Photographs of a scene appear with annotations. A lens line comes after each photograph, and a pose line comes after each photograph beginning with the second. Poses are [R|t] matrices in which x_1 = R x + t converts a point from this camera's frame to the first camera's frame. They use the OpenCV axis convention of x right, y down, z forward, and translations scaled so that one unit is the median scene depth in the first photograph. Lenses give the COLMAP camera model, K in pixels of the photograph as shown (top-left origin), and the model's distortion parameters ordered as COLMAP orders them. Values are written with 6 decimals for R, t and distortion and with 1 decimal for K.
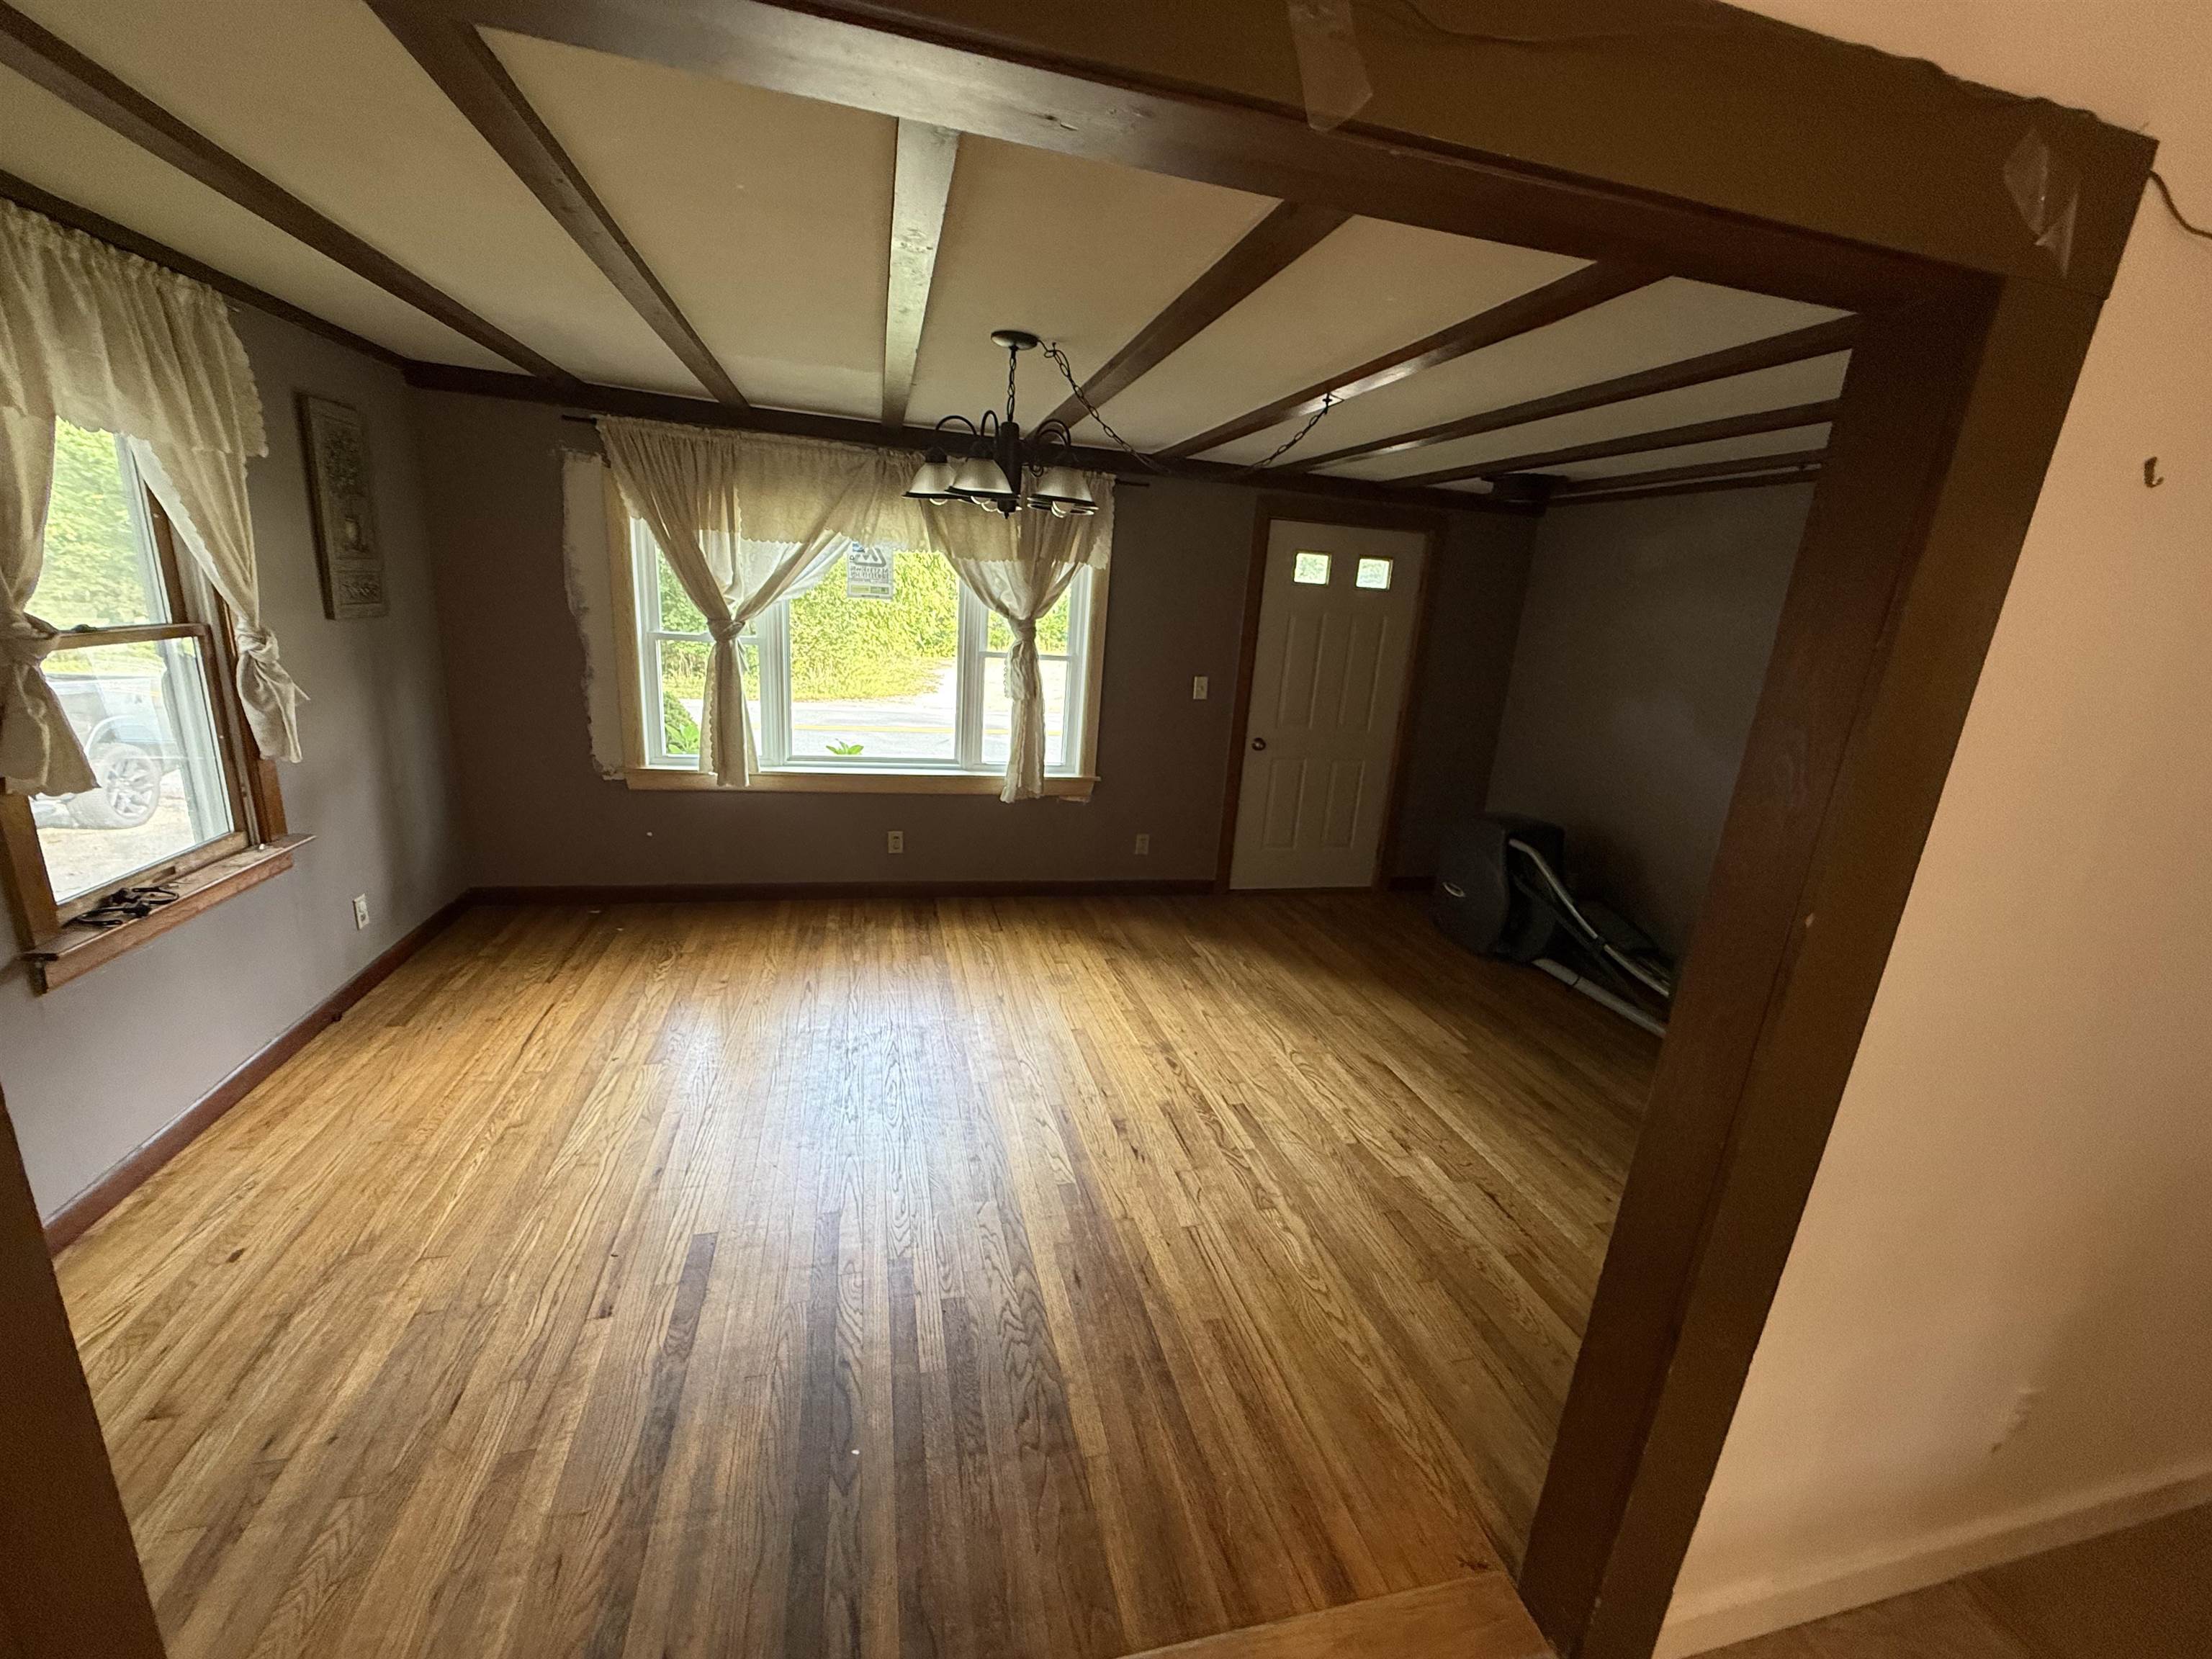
lens RADIAL K [[878.5, 0, 1103.8], [0, 878.5, 832.3], [0, 0, 1]] dist [0.000400, 0.000122]
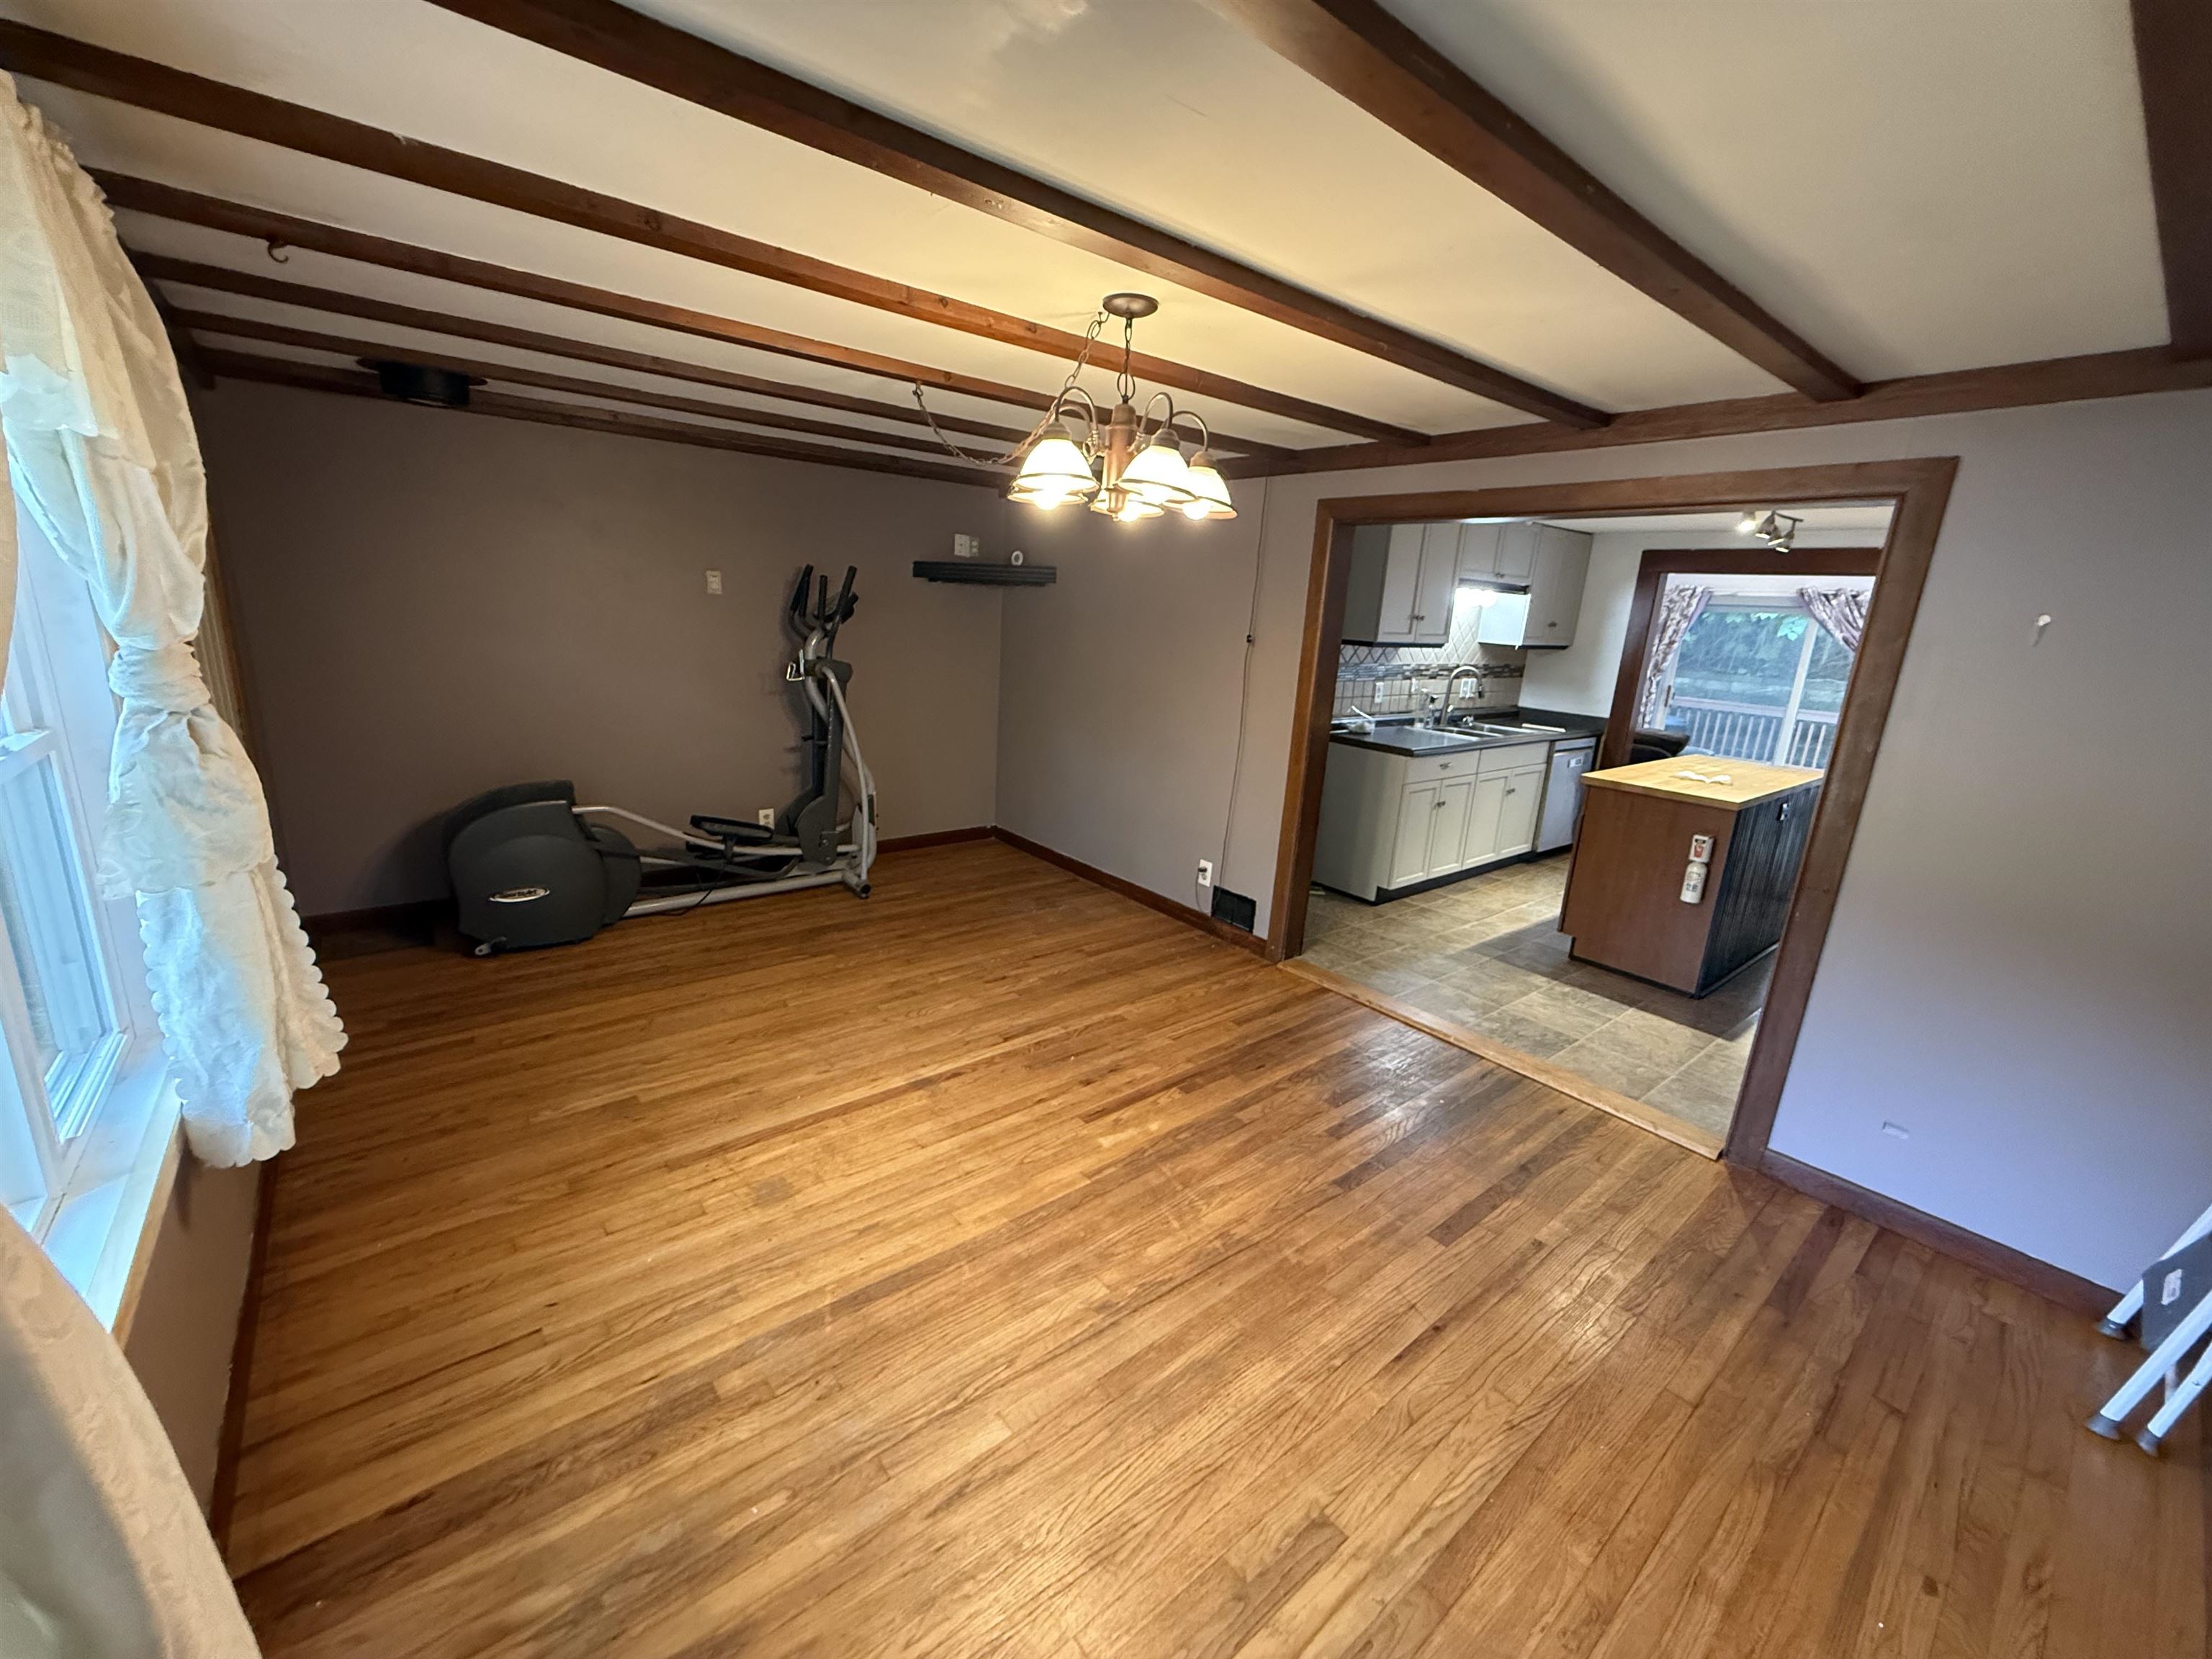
lens RADIAL K [[878.5, 0, 1097.6], [0, 878.5, 831.8], [0, 0, 1]] dist [0.000400, 0.000122]
pose [[-0.408536, -0.324177, 0.853234, -0.892649], [0.157506, 0.895740, 0.415742, -0.433881], [-0.899050, 0.304235, -0.314883, 1.341105]]
